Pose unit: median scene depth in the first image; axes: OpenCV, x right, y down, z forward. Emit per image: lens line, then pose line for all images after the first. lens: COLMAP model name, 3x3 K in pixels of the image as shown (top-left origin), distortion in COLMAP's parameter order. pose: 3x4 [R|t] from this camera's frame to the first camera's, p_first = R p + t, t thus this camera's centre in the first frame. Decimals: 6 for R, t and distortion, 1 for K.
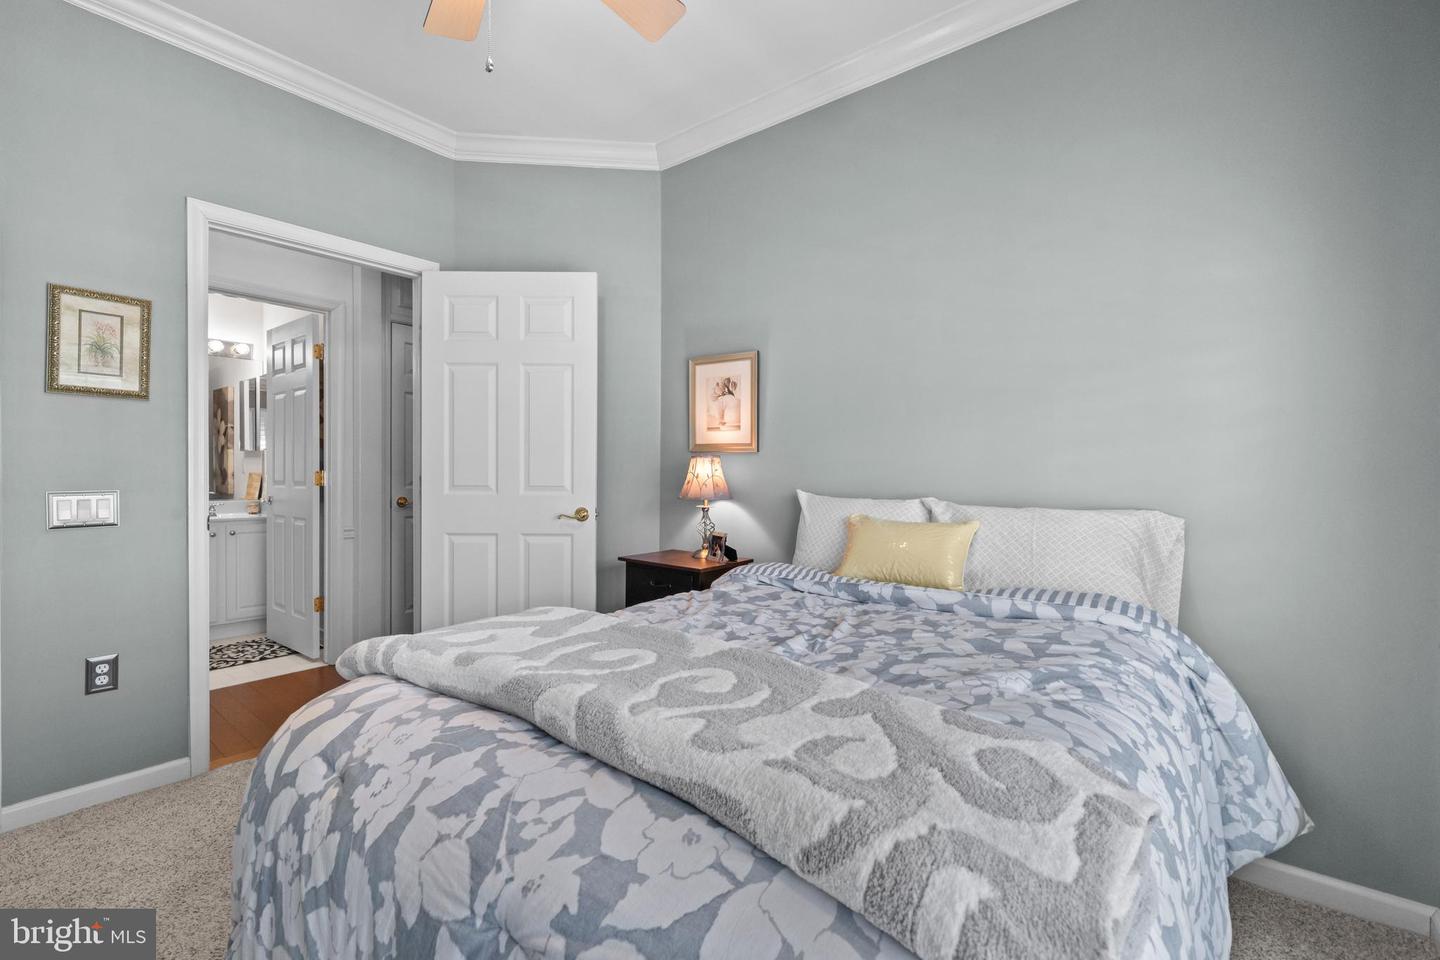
lens RADIAL K [[631.8, 0, 712.9], [0, 631.8, 469.5], [0, 0, 1]] dist [-0.000069, 0.000021]
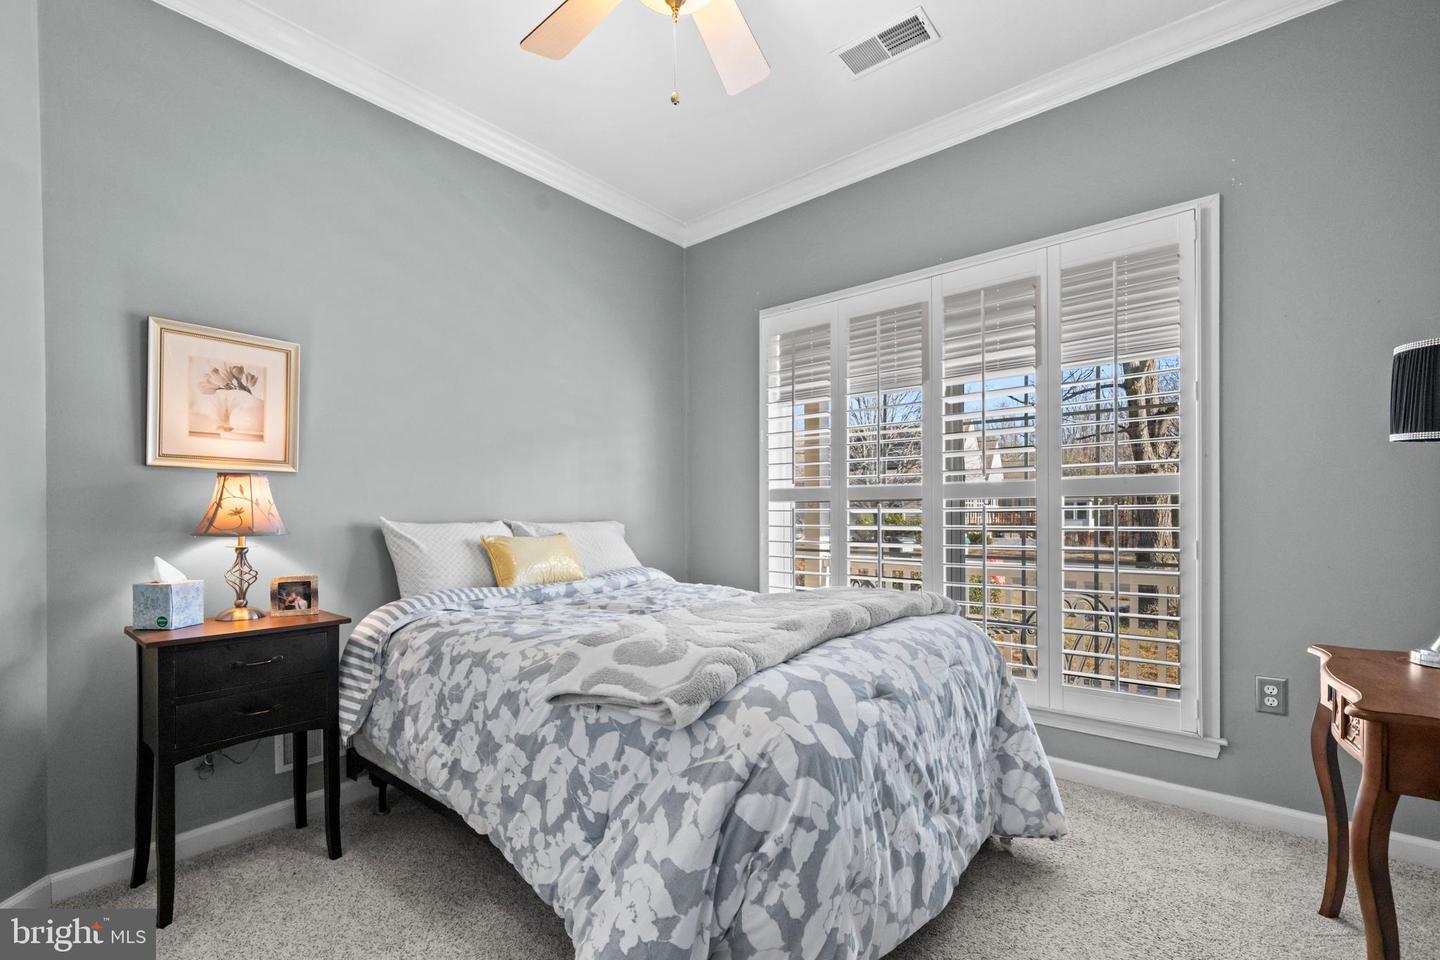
lens RADIAL K [[619.9, 0, 715.0], [0, 619.9, 508.4], [0, 0, 1]] dist [0.000135, 0.000033]
pose [[0.001315, -0.000770, 0.999999, -0.711709], [0.007037, 0.999975, 0.000761, 0.020148], [-0.999974, 0.007036, 0.001320, 0.484208]]
